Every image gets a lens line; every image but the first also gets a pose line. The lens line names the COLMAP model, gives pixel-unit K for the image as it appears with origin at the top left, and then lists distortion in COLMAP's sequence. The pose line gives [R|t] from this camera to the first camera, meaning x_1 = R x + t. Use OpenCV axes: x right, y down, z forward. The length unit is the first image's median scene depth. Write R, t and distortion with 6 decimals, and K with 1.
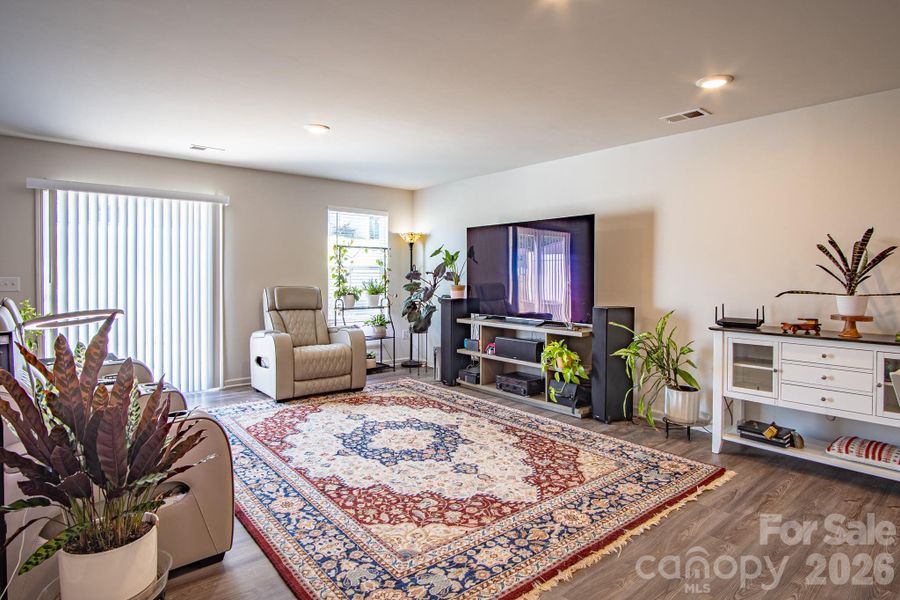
lens RADIAL K [[506.9, 0, 450.2], [0, 506.9, 277.5], [0, 0, 1]] dist [-0.024095, 0.003053]
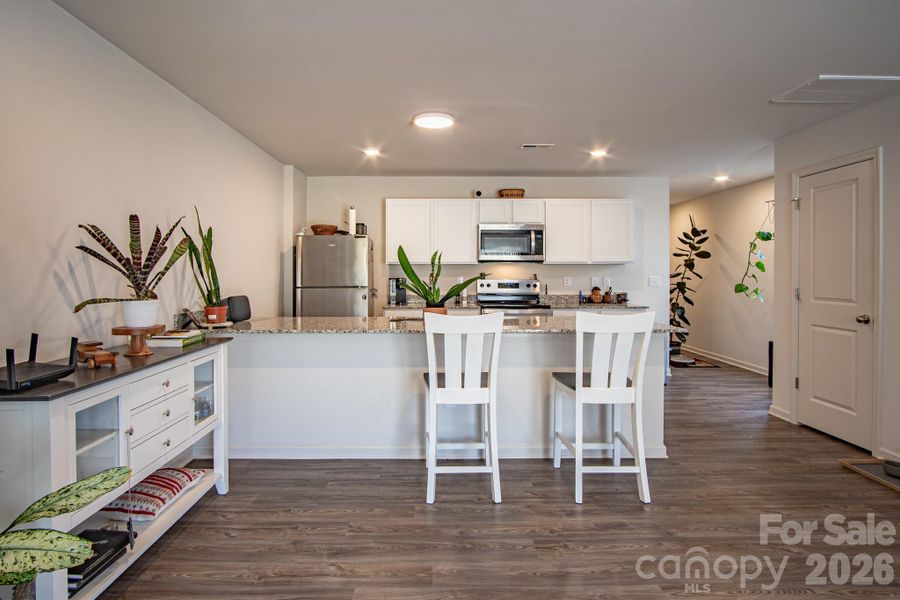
lens RADIAL K [[506.9, 0, 450.2], [0, 506.9, 277.5], [0, 0, 1]] dist [-0.024095, 0.003053]
pose [[-0.783529, -0.012938, 0.621220, -0.035878], [-0.001990, 0.999830, 0.018313, -0.008986], [-0.621352, 0.013113, -0.783422, 0.926381]]
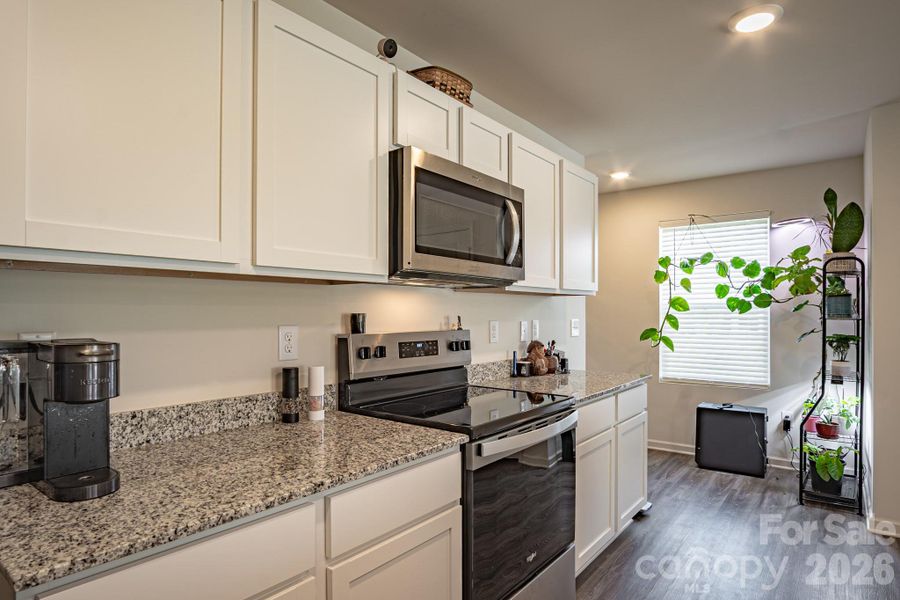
lens RADIAL K [[510.8, 0, 450.0], [0, 510.8, 300.0], [0, 0, 1]] dist [-0.006858, 0.000240]
pose [[-0.981465, -0.011969, -0.191269, 0.786450], [-0.008886, 0.999817, -0.016969, -0.000839], [0.191437, -0.014955, -0.981391, 0.220204]]
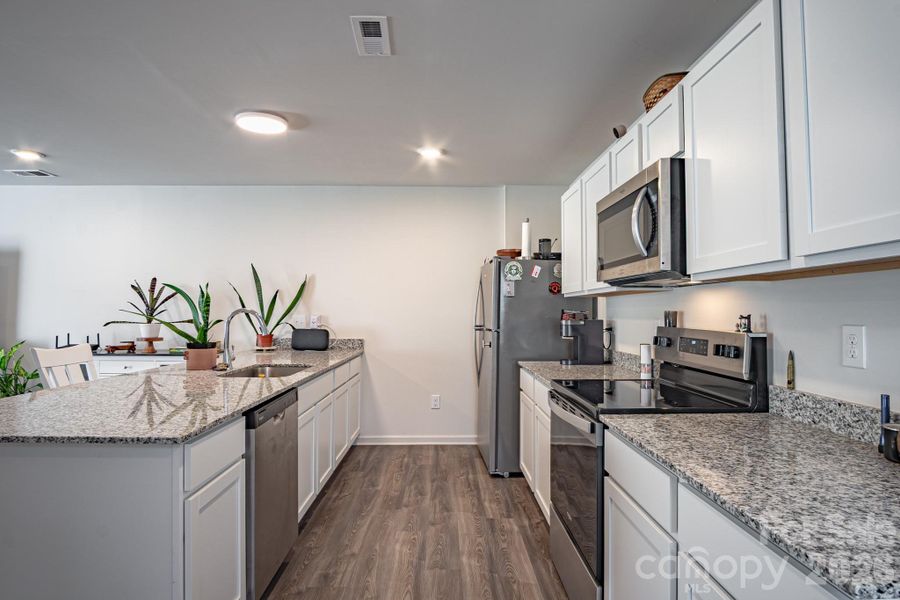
lens RADIAL K [[510.8, 0, 450.0], [0, 510.8, 300.0], [0, 0, 1]] dist [-0.006858, 0.000240]
pose [[0.639406, 0.013484, 0.768751, 0.162687], [0.005014, 0.999752, -0.021706, 0.003027], [-0.768853, 0.017733, 0.639180, -0.428718]]
